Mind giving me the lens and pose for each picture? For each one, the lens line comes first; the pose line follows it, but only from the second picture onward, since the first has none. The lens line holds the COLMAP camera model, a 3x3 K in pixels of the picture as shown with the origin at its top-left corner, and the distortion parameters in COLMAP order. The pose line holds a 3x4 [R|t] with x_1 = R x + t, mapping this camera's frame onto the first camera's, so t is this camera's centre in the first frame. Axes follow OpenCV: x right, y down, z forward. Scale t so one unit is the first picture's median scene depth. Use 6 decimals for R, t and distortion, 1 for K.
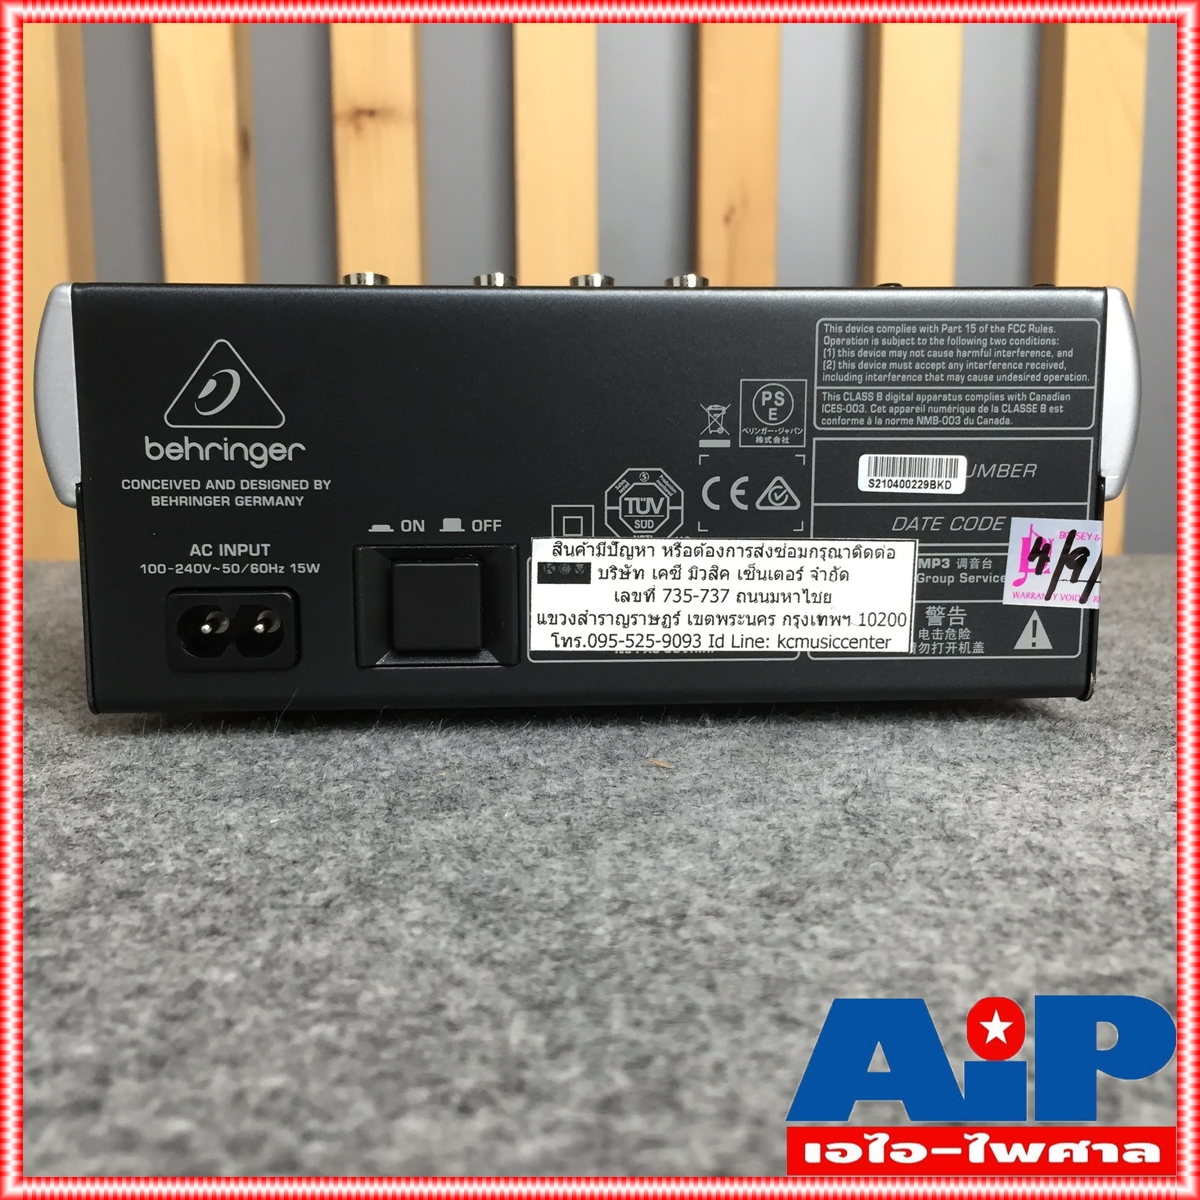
lens RADIAL K [[1340.9, 0, 617.3], [0, 1340.9, 601.8], [0, 0, 1]] dist [0.053850, -0.089261]
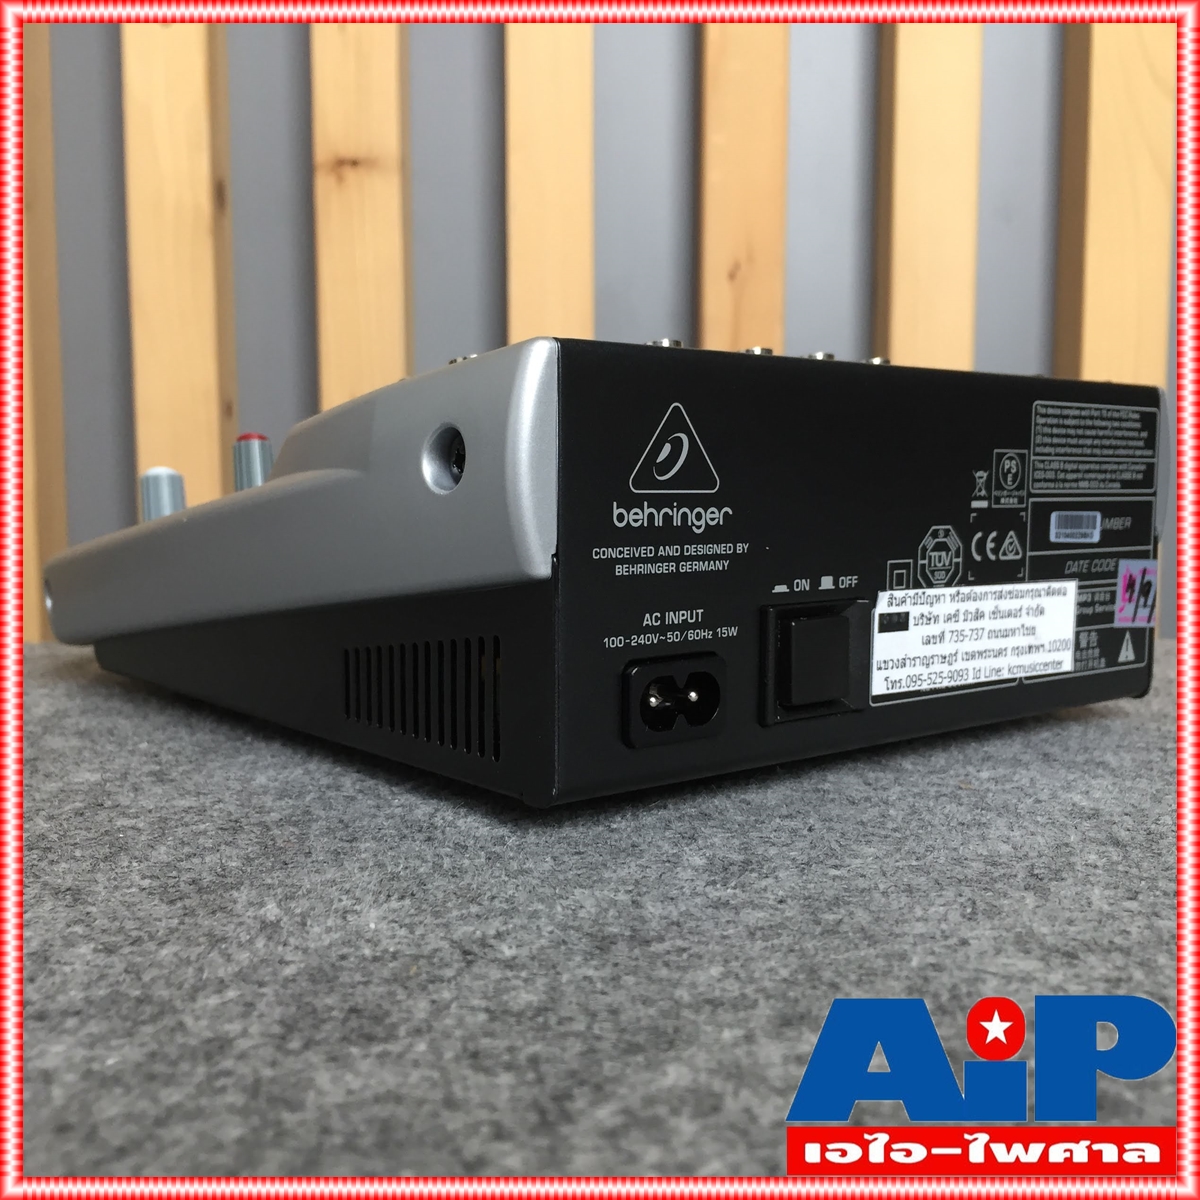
lens RADIAL K [[1340.9, 0, 617.3], [0, 1340.9, 601.8], [0, 0, 1]] dist [0.053850, -0.089261]
pose [[0.815751, -0.050018, 0.576236, -0.856519], [0.079333, 0.996514, -0.025809, -0.027468], [-0.572936, 0.066769, 0.816876, 0.225539]]
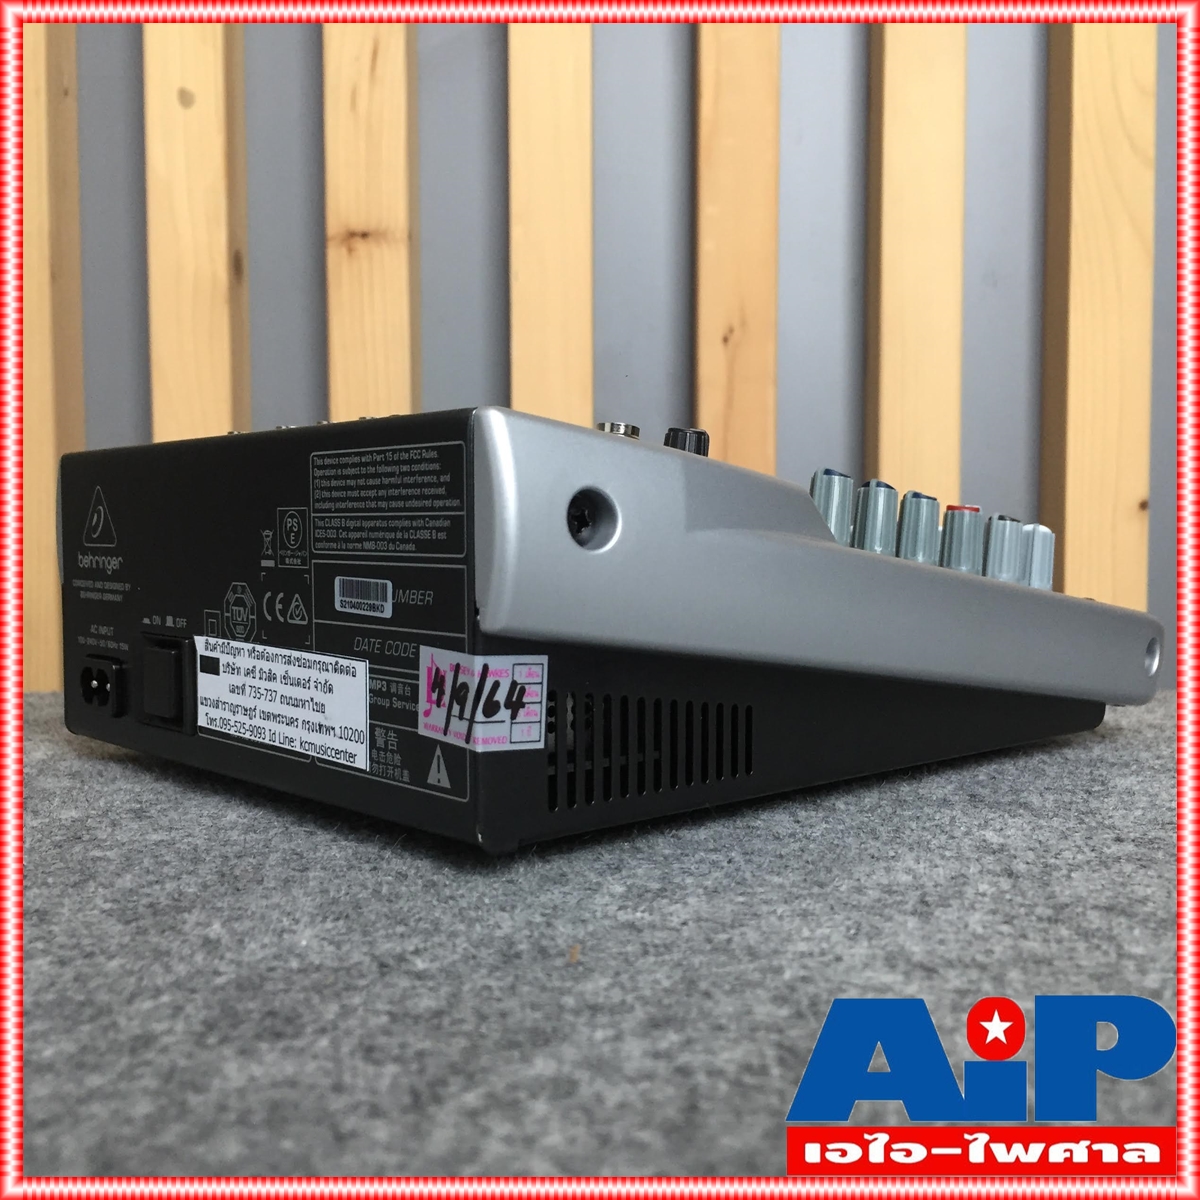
lens RADIAL K [[1340.9, 0, 617.3], [0, 1340.9, 601.8], [0, 0, 1]] dist [0.053850, -0.089261]
pose [[0.626511, 0.041269, -0.778319, 1.152010], [-0.110635, 0.993195, -0.036393, -0.075264], [0.771521, 0.108910, 0.626813, 0.504027]]
